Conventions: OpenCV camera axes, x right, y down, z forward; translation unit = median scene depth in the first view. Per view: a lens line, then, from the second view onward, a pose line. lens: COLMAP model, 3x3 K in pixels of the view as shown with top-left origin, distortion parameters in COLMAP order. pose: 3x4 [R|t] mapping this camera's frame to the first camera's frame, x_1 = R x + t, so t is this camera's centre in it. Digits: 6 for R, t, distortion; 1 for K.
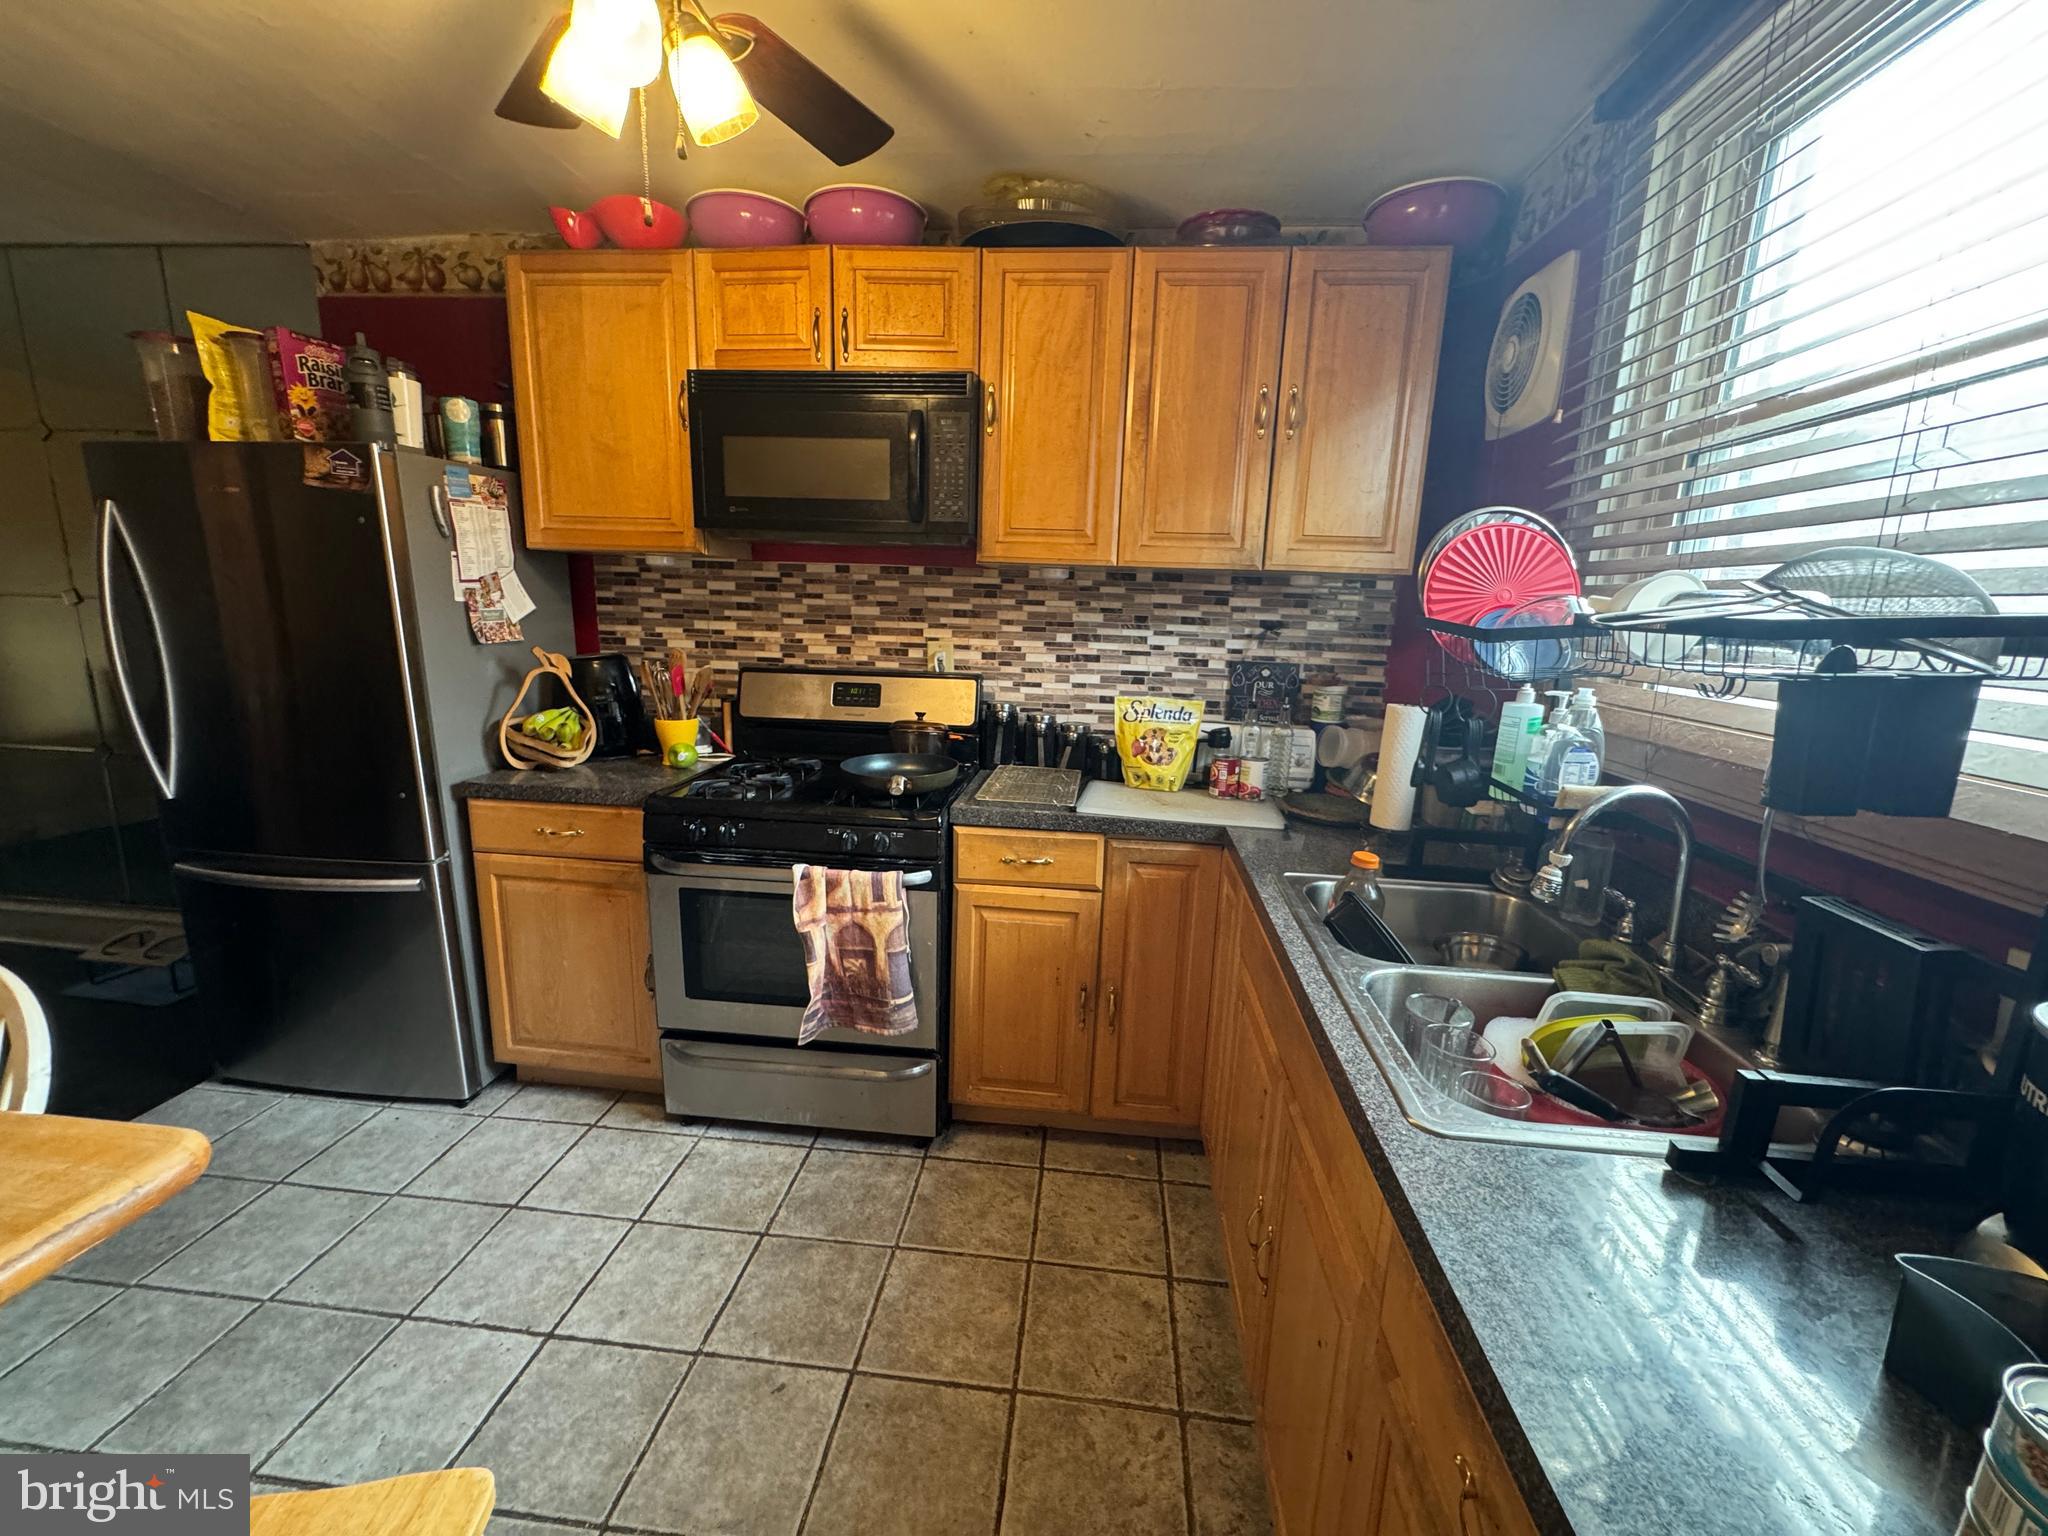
lens RADIAL K [[812.5, 0, 1028.1], [0, 812.5, 767.7], [0, 0, 1]] dist [-0.003552, -0.000459]
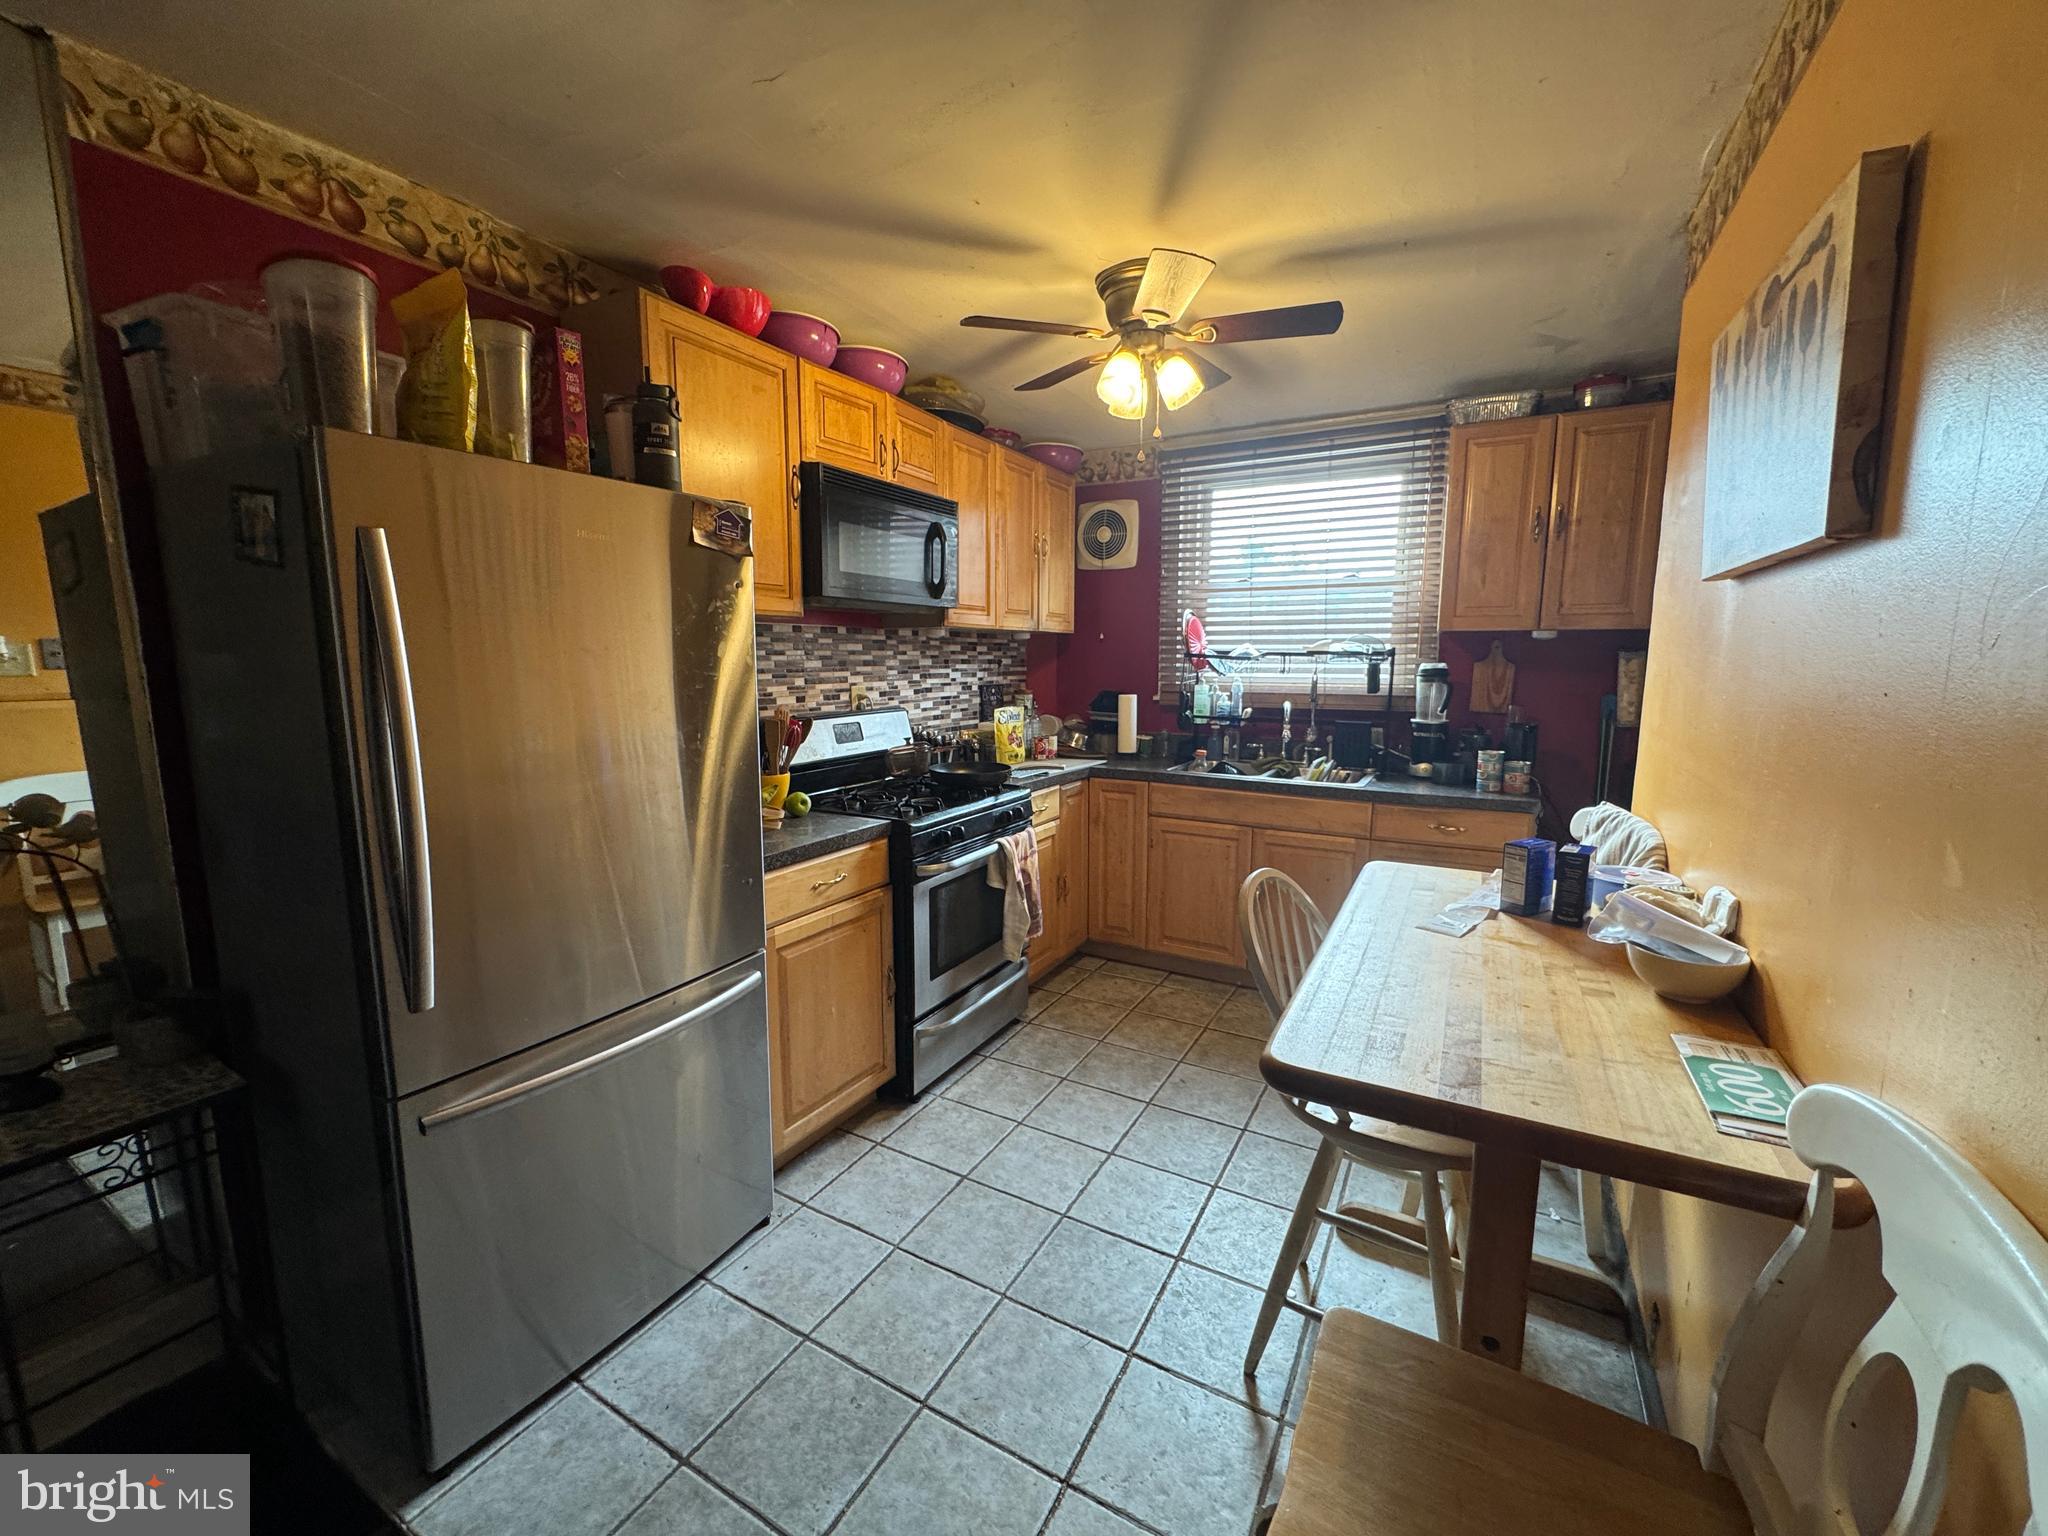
lens RADIAL K [[812.5, 0, 1022.4], [0, 812.5, 769.4], [0, 0, 1]] dist [-0.003552, -0.000459]
pose [[0.408293, -0.159006, 0.898896, -1.174031], [0.194380, 0.977273, 0.084579, -0.087275], [-0.891916, 0.140194, 0.429921, 0.255106]]
